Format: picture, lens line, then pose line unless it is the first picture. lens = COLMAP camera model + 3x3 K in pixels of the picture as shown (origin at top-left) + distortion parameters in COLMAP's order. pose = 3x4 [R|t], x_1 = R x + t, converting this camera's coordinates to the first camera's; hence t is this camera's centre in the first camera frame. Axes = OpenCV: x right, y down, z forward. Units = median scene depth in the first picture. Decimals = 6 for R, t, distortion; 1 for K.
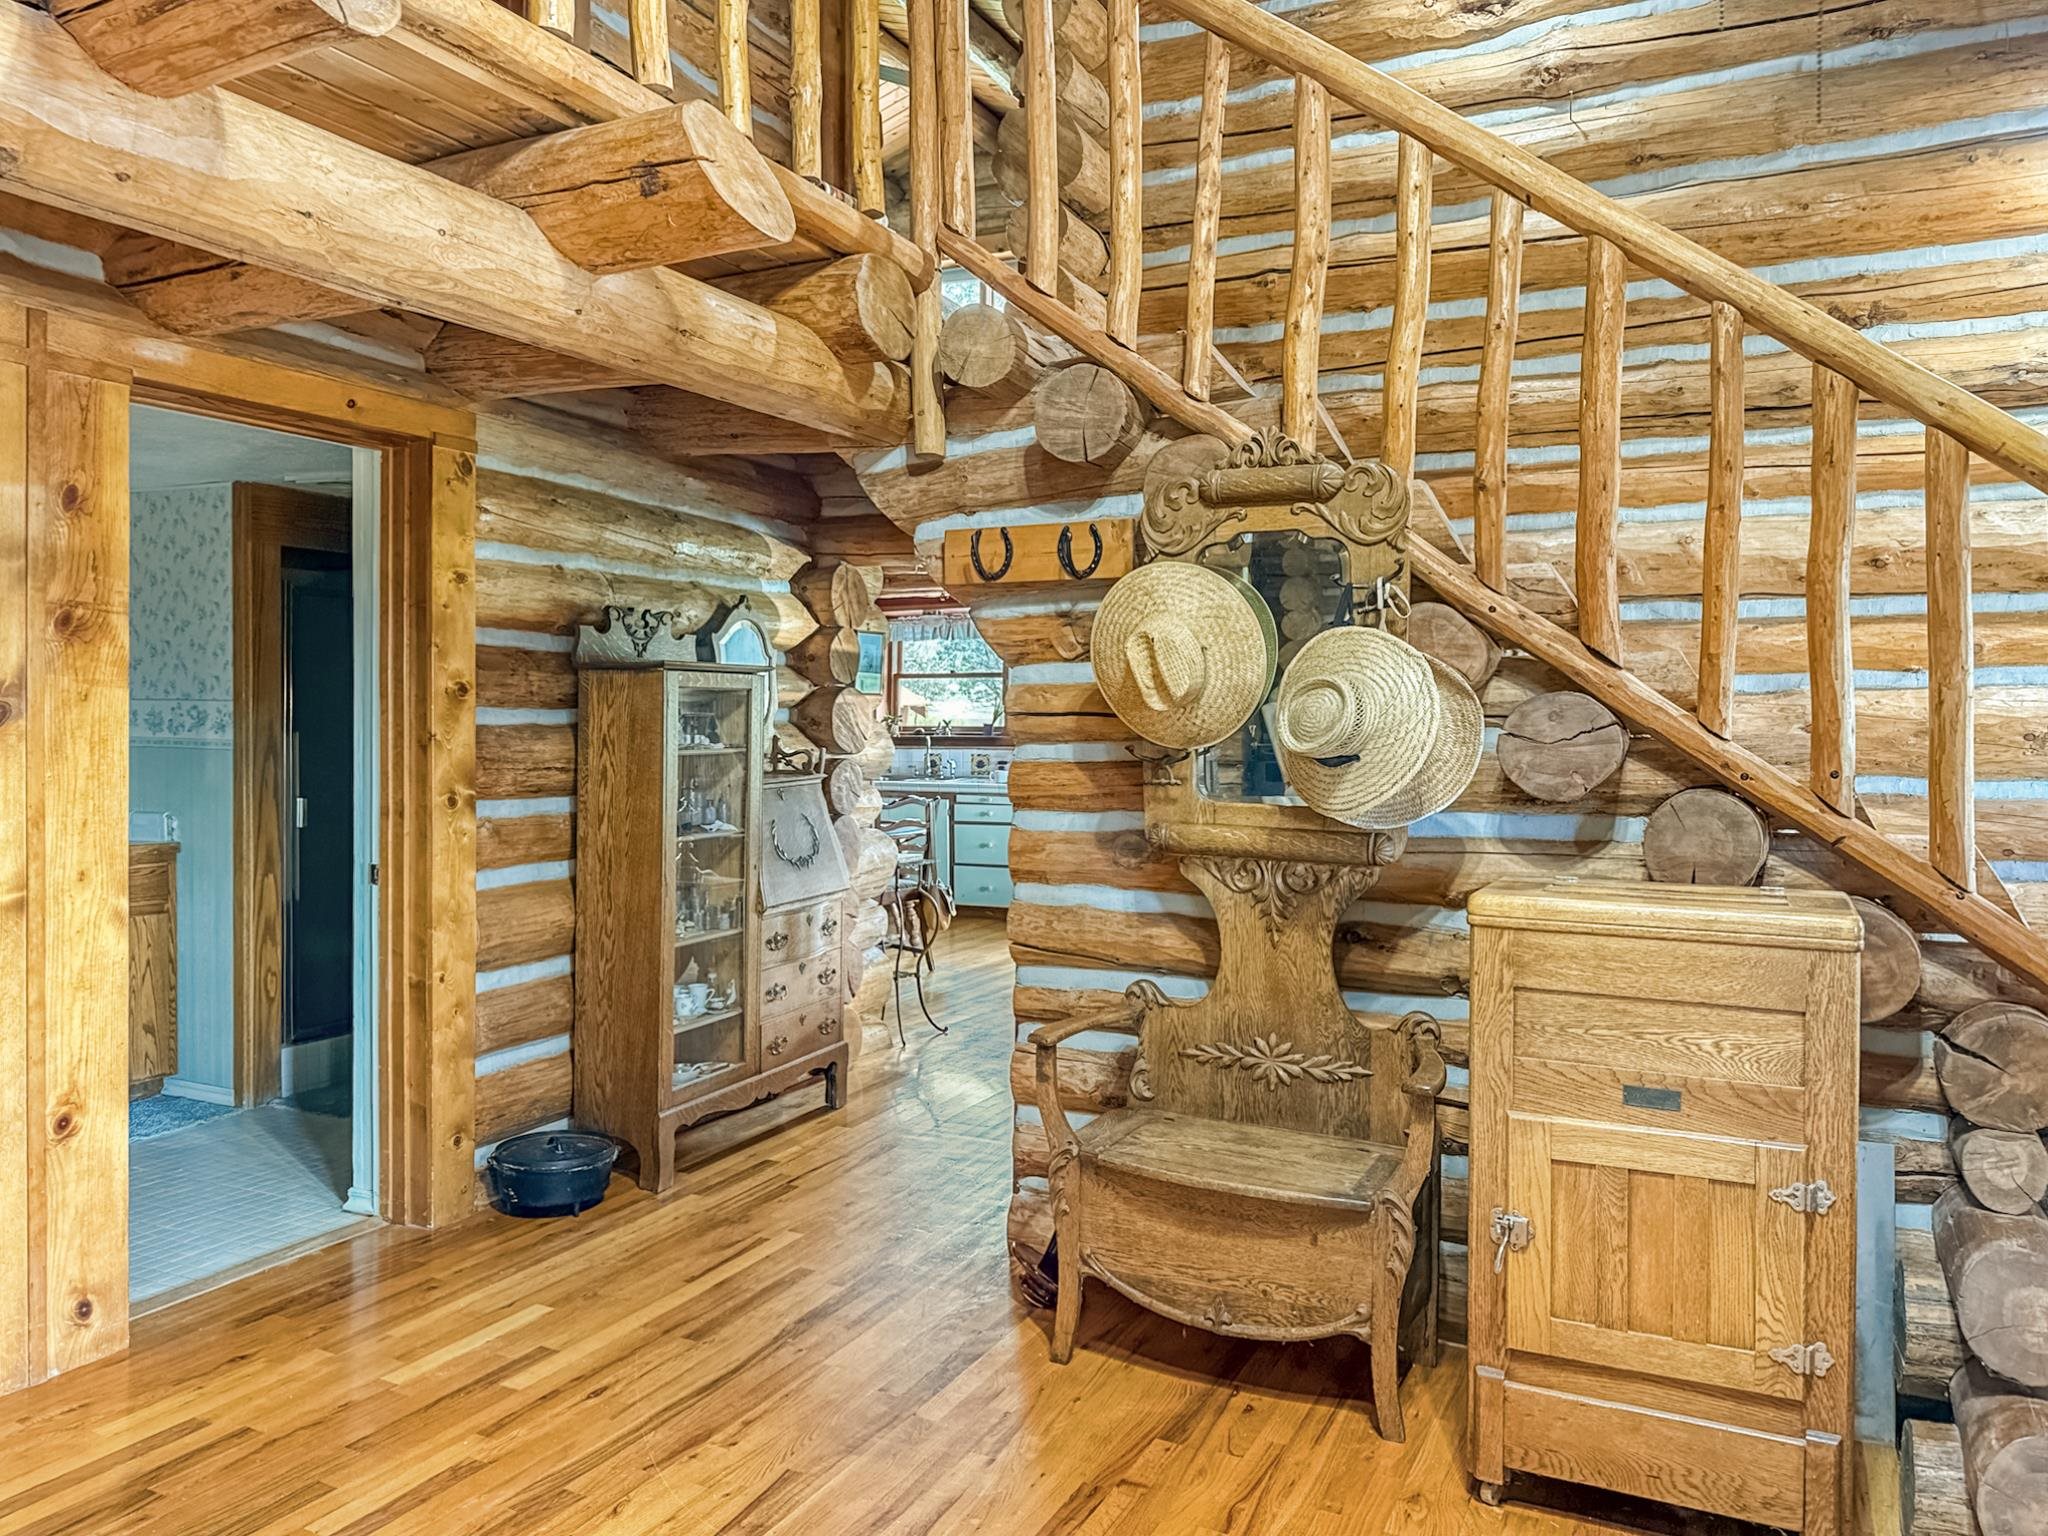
lens RADIAL K [[1439.5, 0, 1018.6], [0, 1439.5, 736.1], [0, 0, 1]] dist [0.065394, -0.076563]
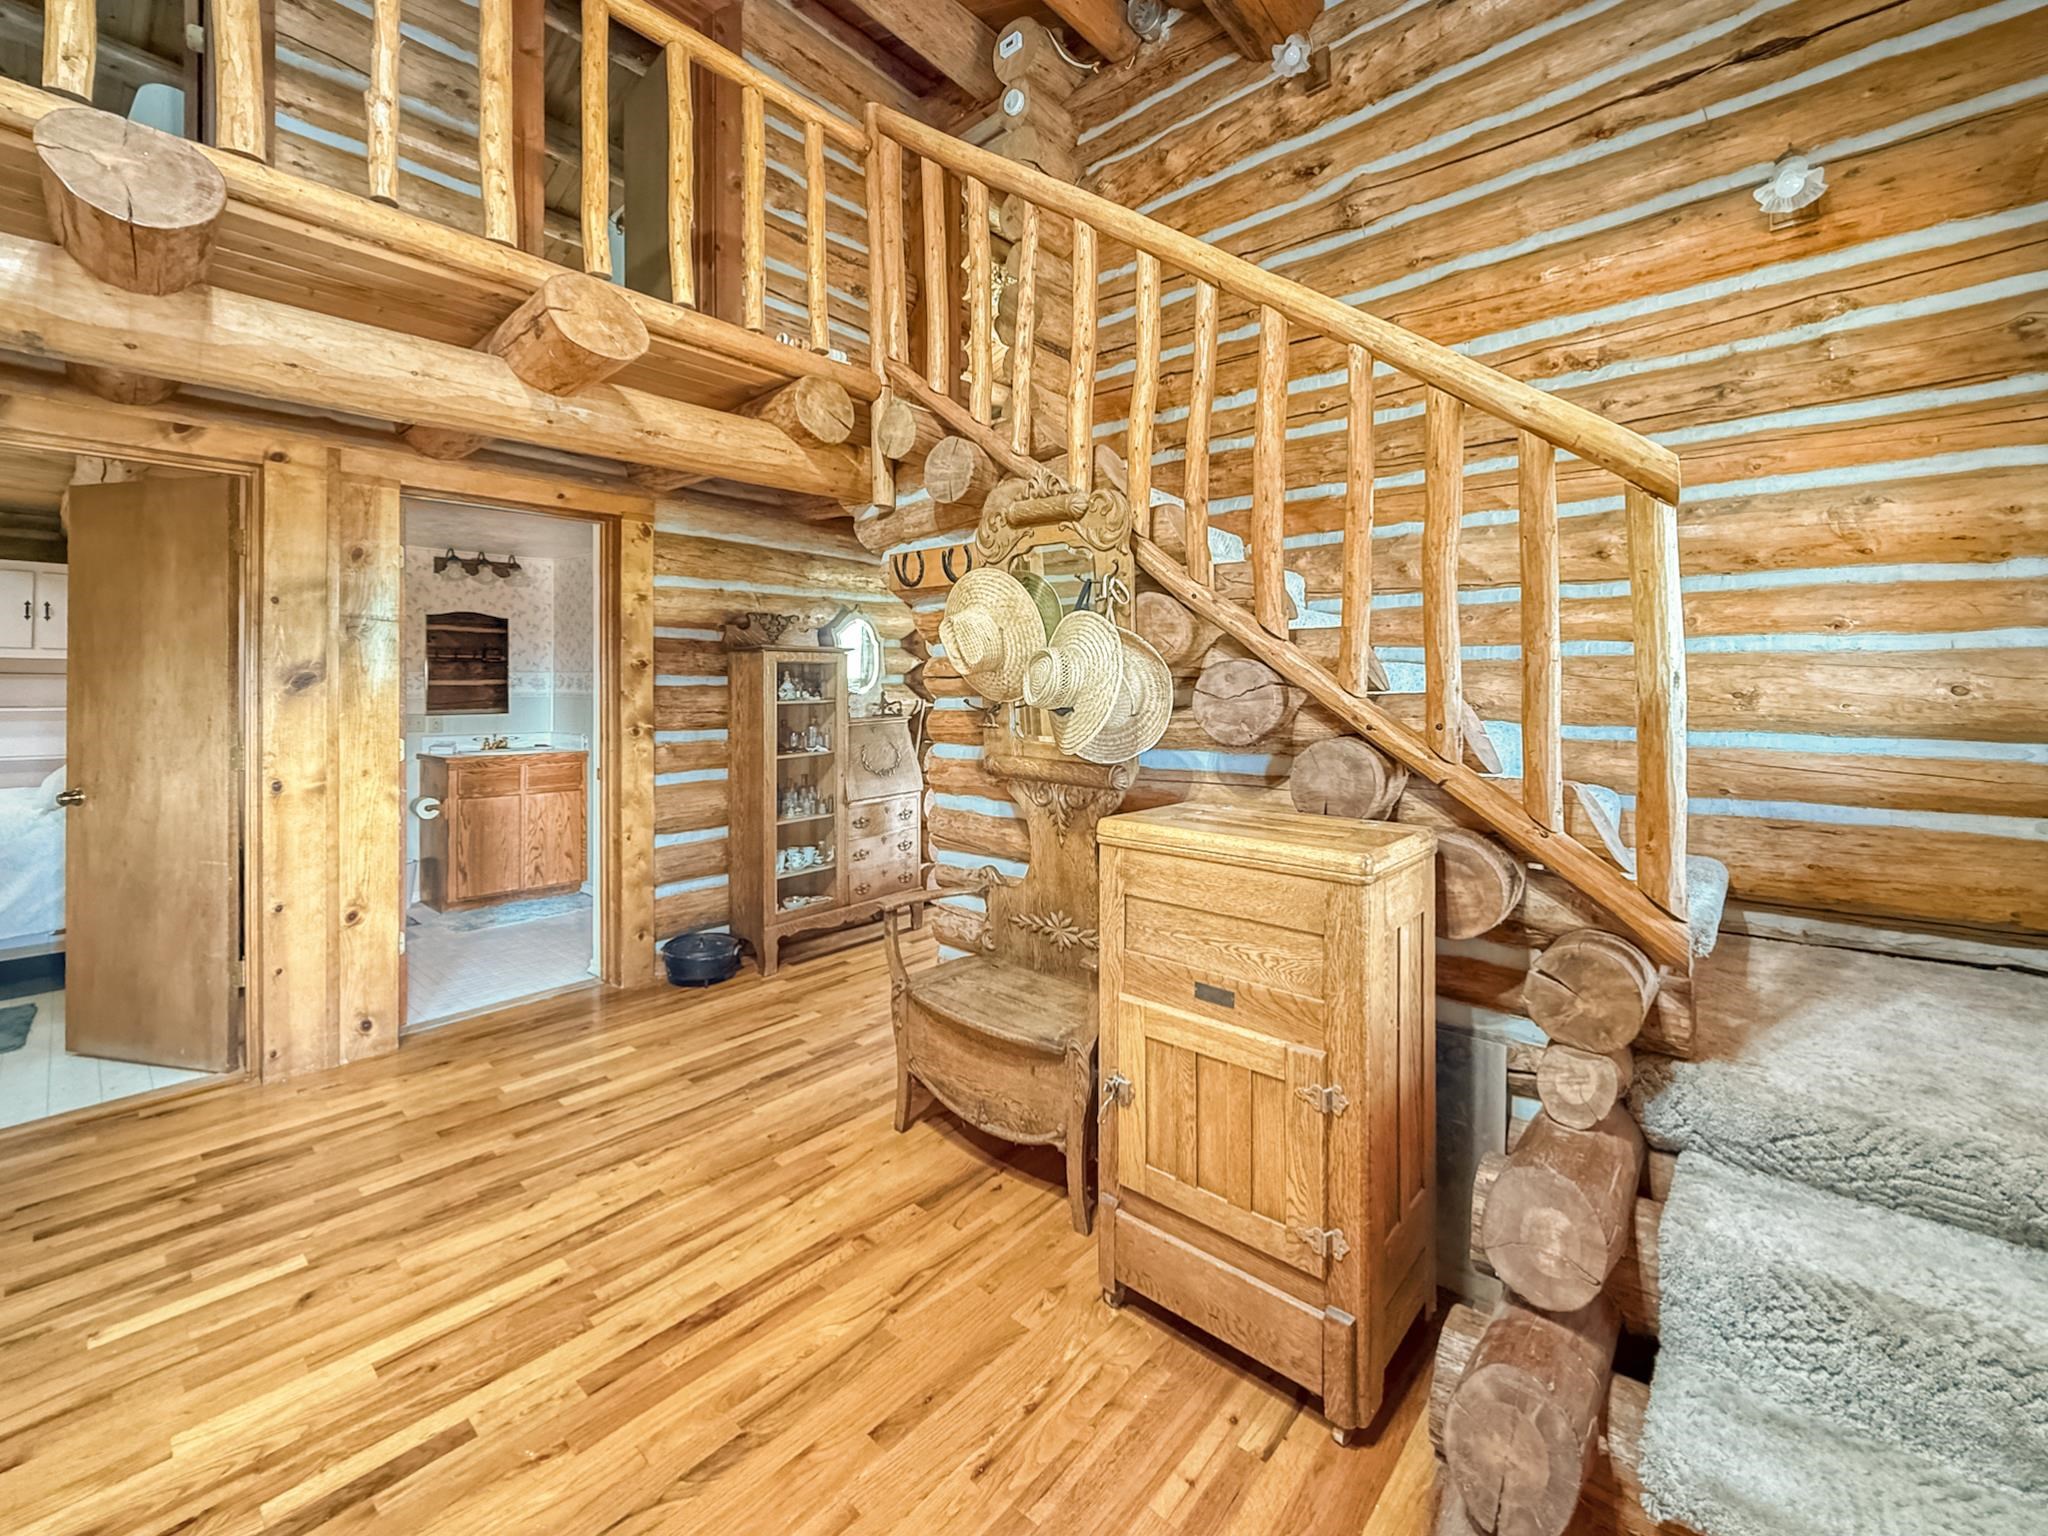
lens RADIAL K [[842.7, 0, 1025.5], [0, 842.7, 680.0], [0, 0, 1]] dist [0.003495, 0.000199]
pose [[0.967808, -0.002240, -0.251678, 0.364267], [-0.001564, 0.999888, -0.014914, -0.000461], [0.251684, 0.014828, 0.967696, 0.225849]]
